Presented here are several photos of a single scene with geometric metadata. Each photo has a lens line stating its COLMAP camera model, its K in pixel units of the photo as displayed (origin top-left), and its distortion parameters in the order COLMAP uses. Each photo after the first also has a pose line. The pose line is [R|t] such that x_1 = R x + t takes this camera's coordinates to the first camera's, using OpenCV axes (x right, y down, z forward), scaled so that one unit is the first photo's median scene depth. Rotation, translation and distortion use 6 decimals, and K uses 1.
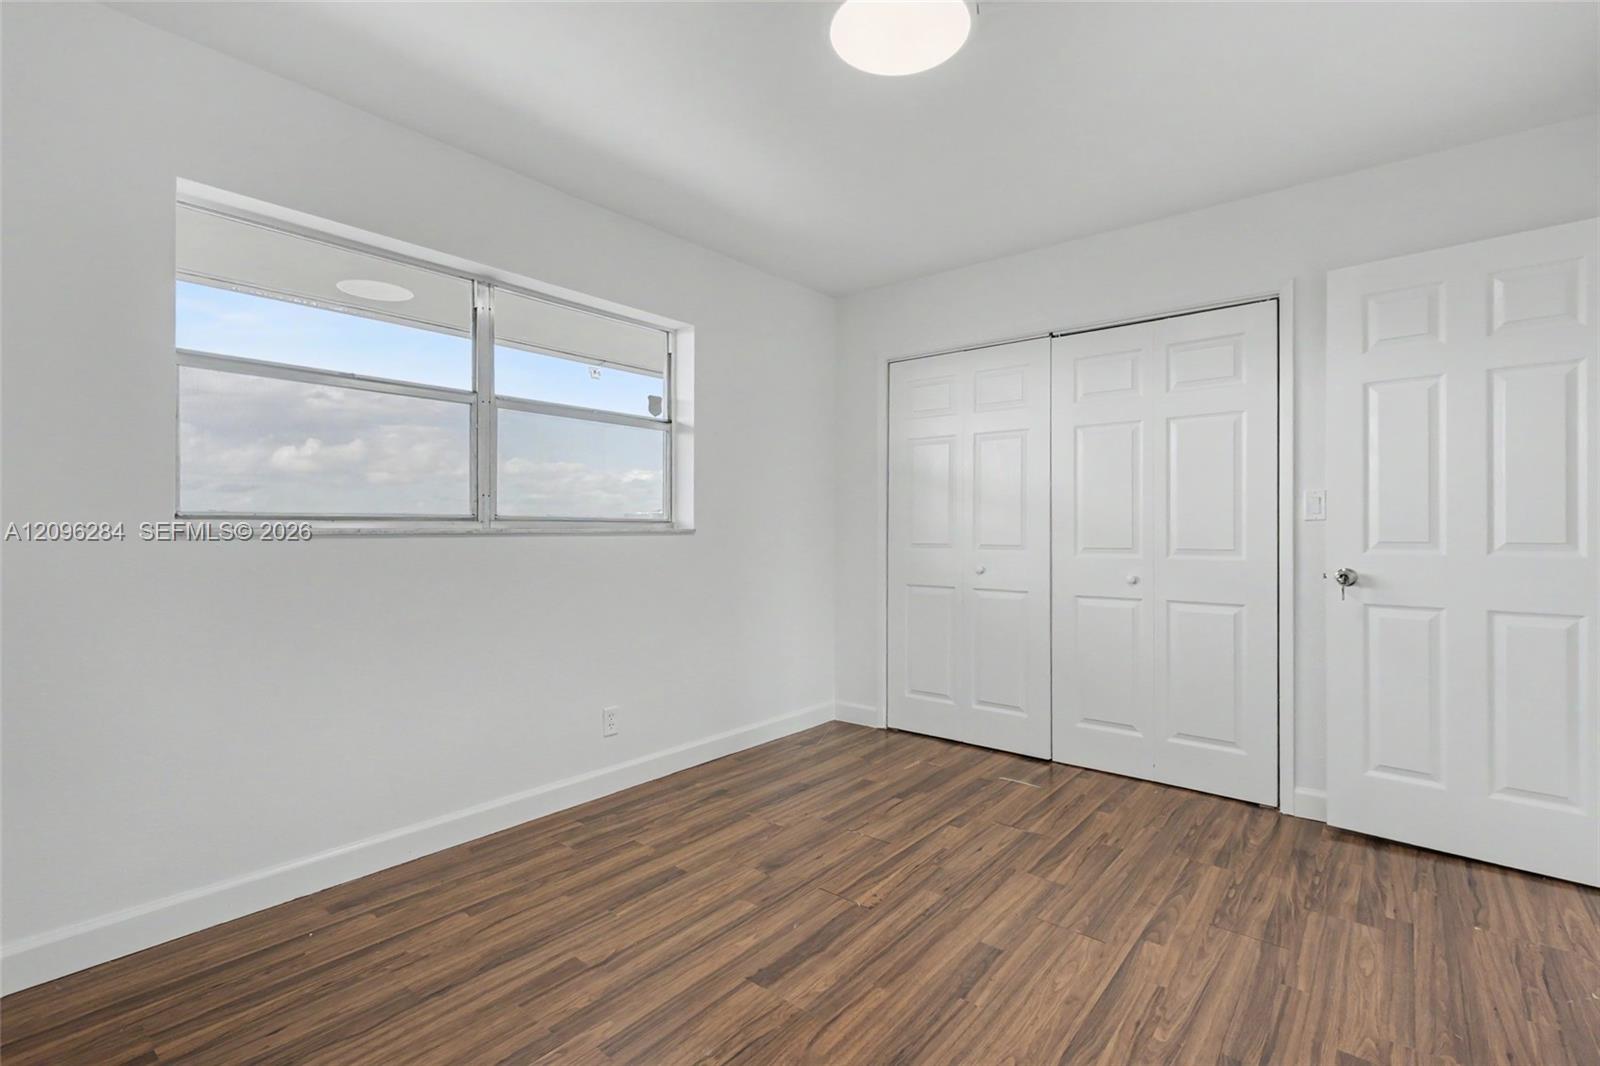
lens RADIAL K [[744.4, 0, 807.6], [0, 744.4, 527.3], [0, 0, 1]] dist [0.005142, -0.000296]
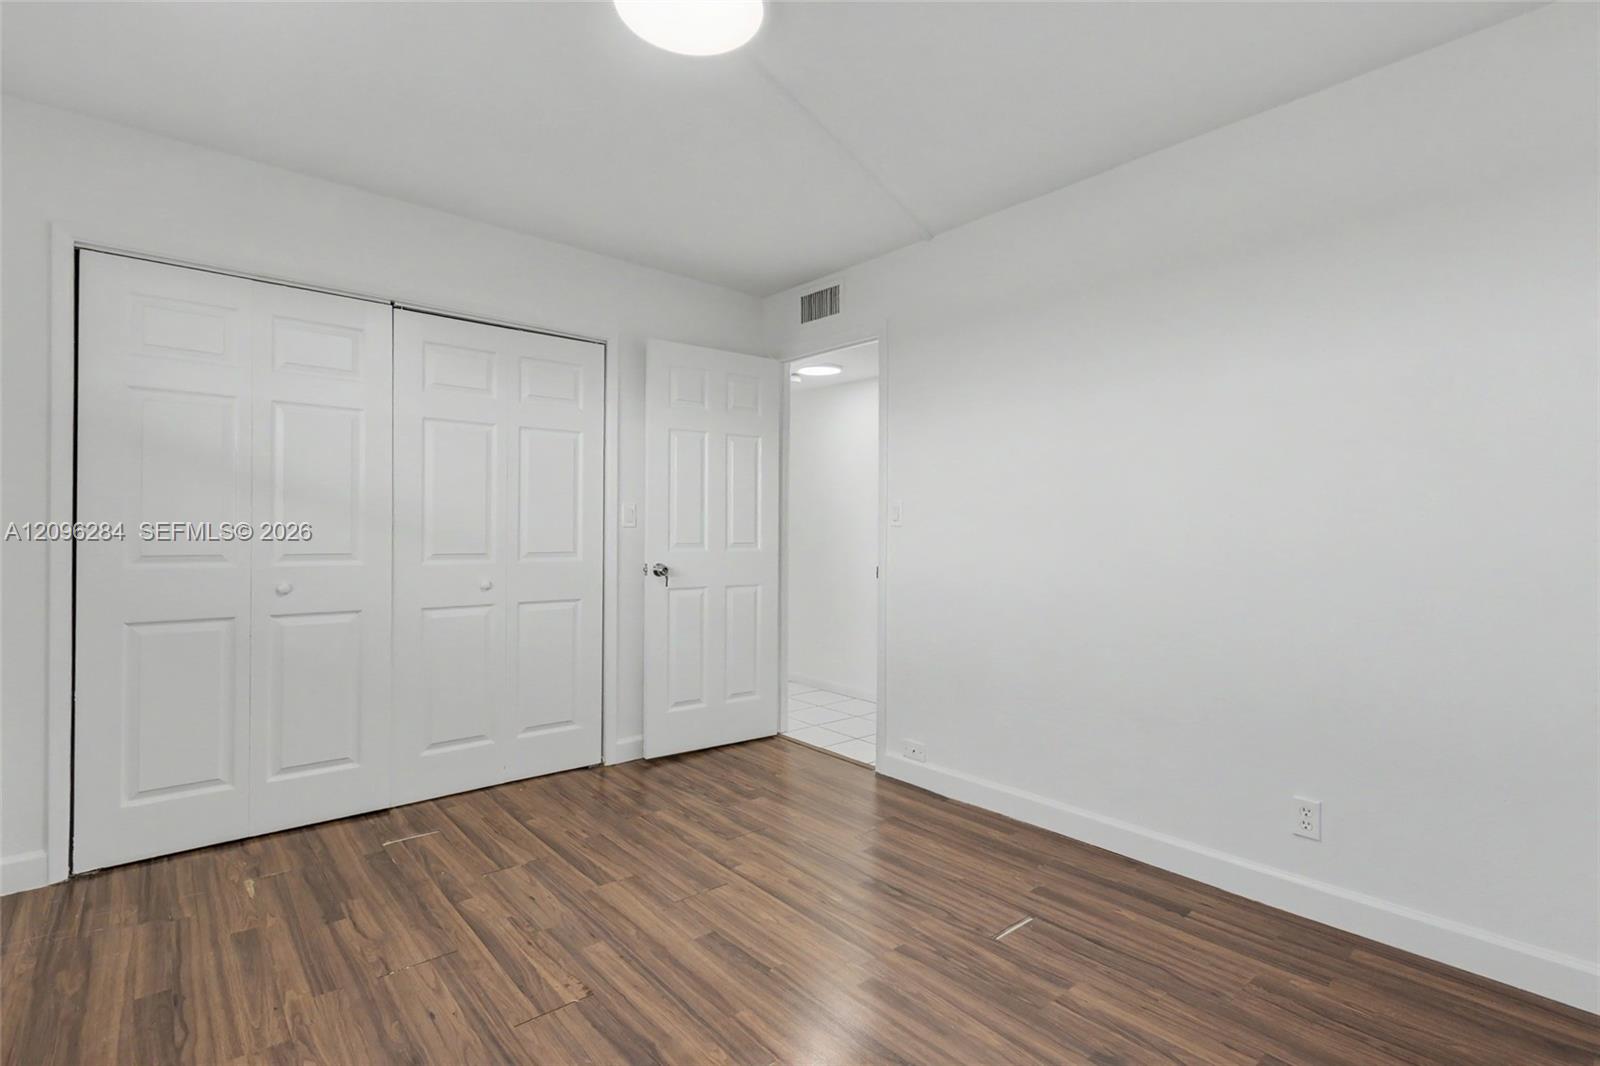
lens RADIAL K [[744.4, 0, 816.2], [0, 744.4, 536.5], [0, 0, 1]] dist [0.005142, -0.000296]
pose [[0.160773, -0.003389, 0.986986, -0.547529], [-0.005463, 0.999976, 0.004323, -0.000718], [-0.986976, -0.006087, 0.160750, 0.495416]]
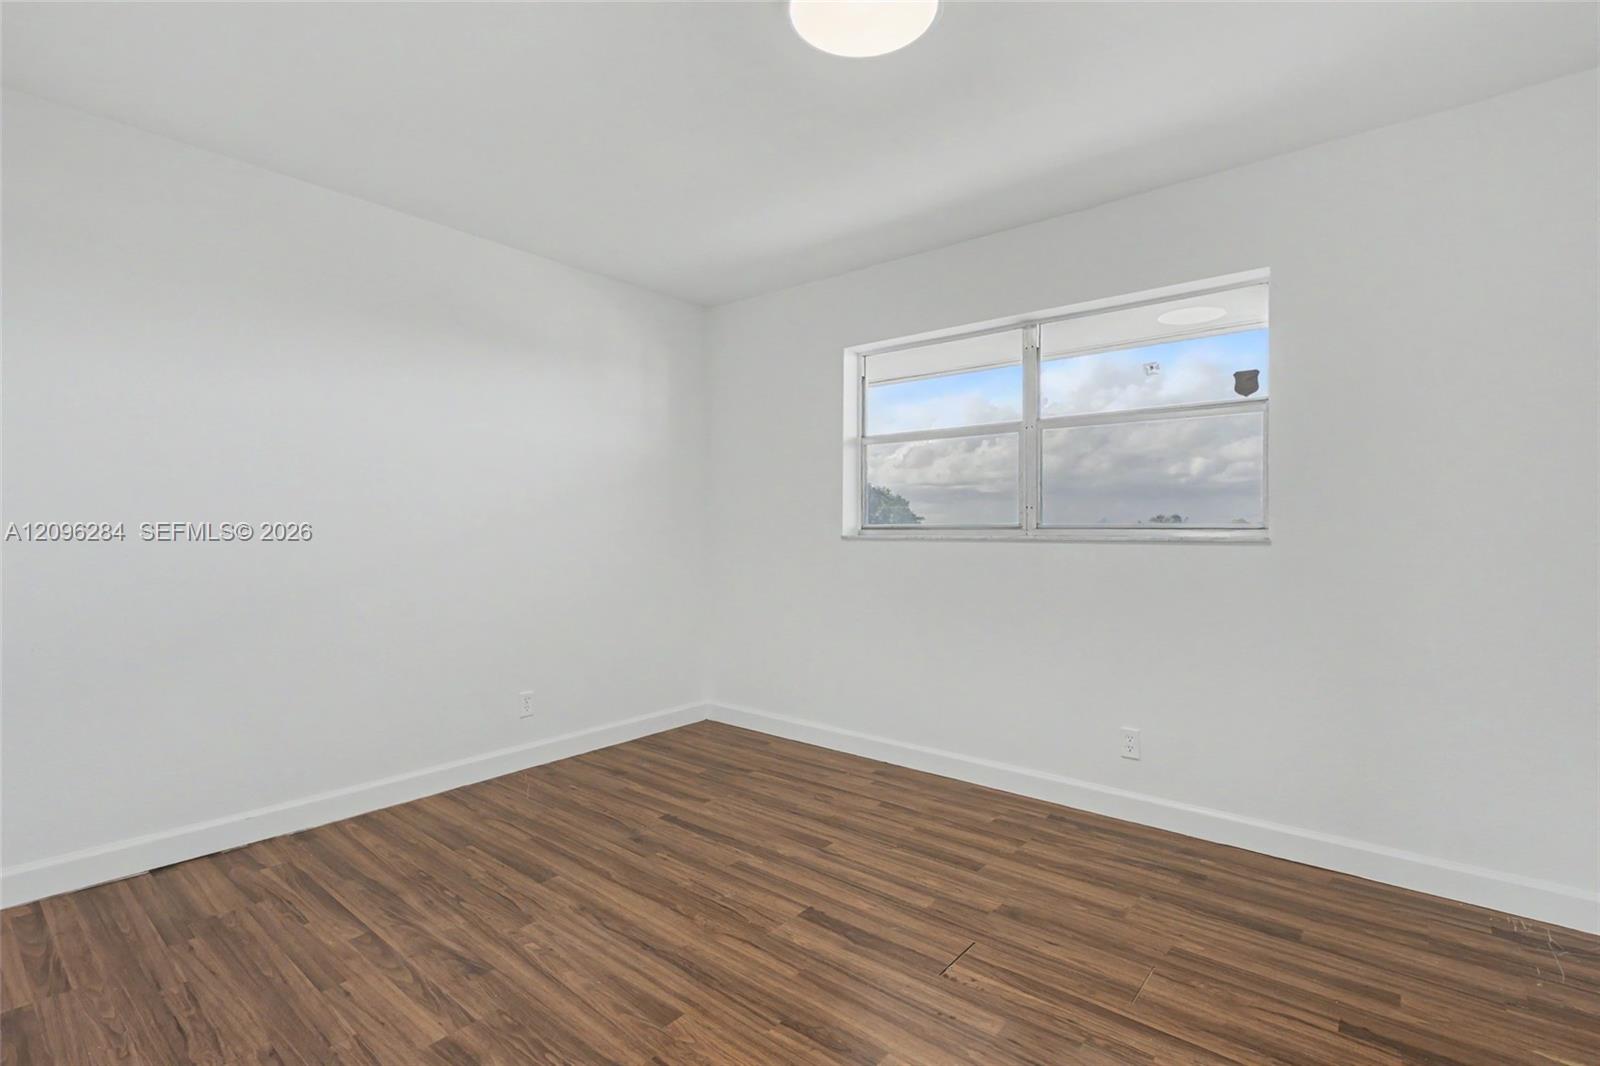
lens RADIAL K [[744.4, 0, 794.1], [0, 744.4, 535.8], [0, 0, 1]] dist [0.005142, -0.000296]
pose [[-0.028264, 0.000482, -0.999600, 0.755893], [-0.003323, 0.999994, 0.000576, 0.001870], [0.999595, 0.003338, -0.028262, 0.675216]]
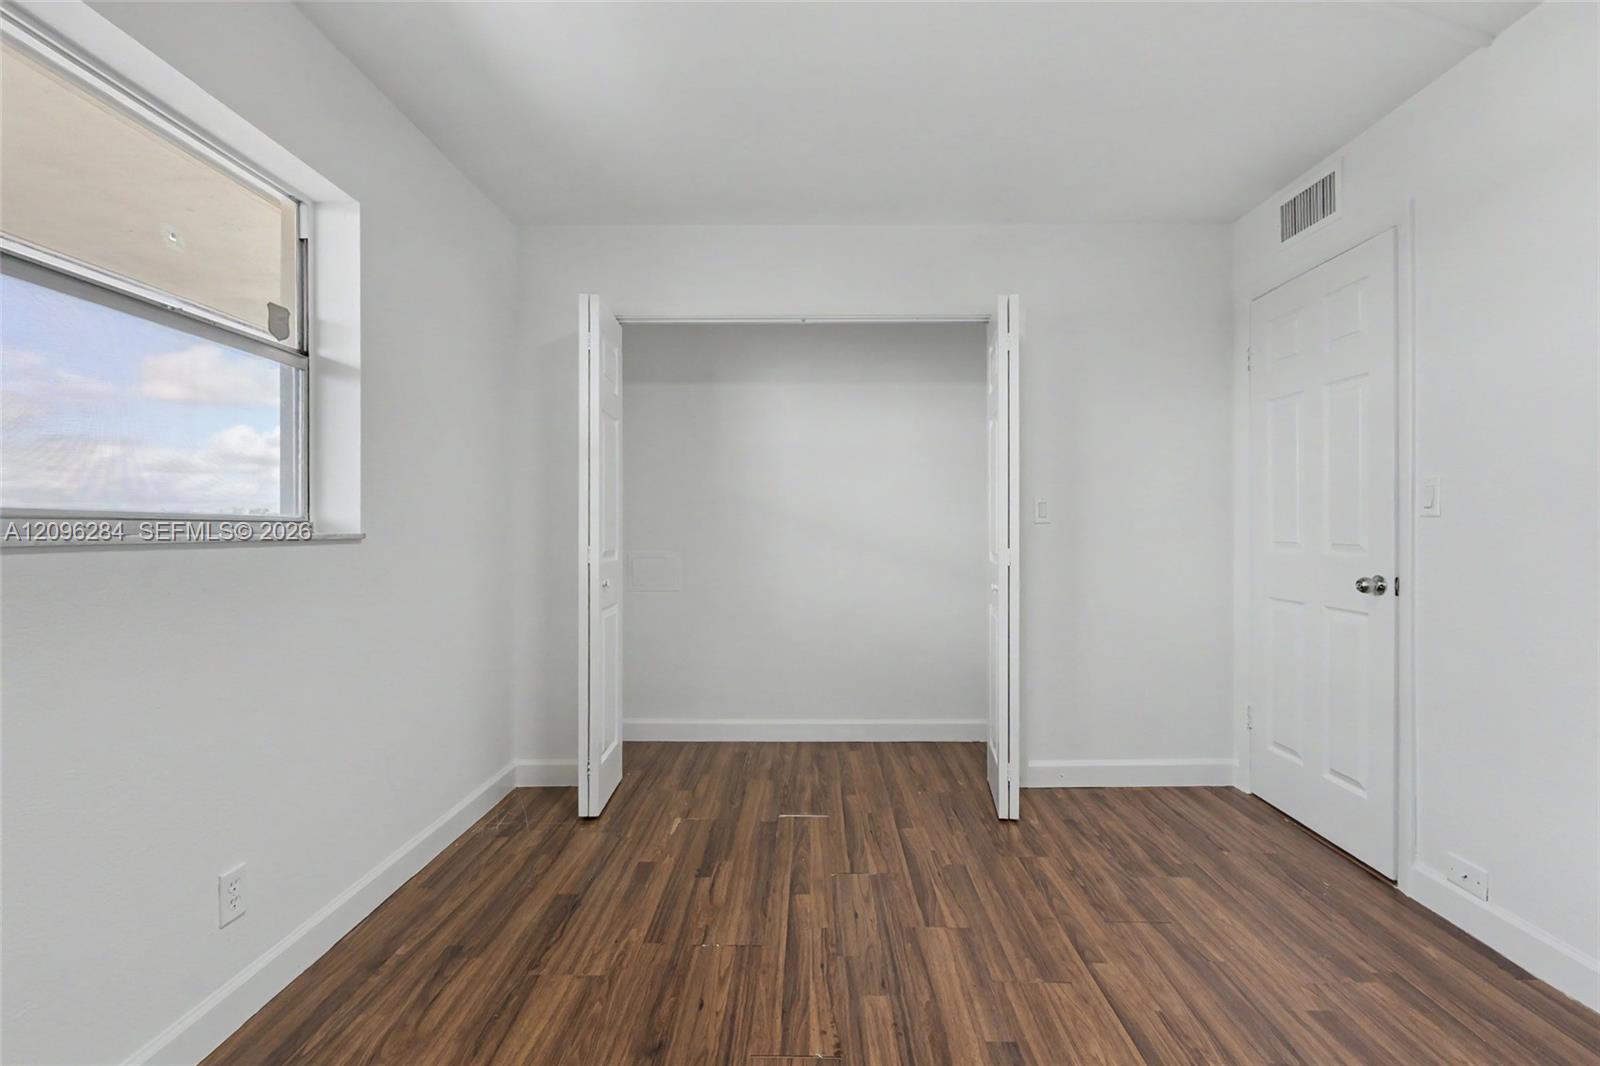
lens RADIAL K [[744.4, 0, 811.8], [0, 744.4, 521.4], [0, 0, 1]] dist [0.005142, -0.000296]
pose [[0.776949, 0.001810, 0.629561, -0.312831], [0.002001, 0.999984, -0.005346, -0.003934], [-0.629560, 0.005413, 0.776933, 0.356484]]
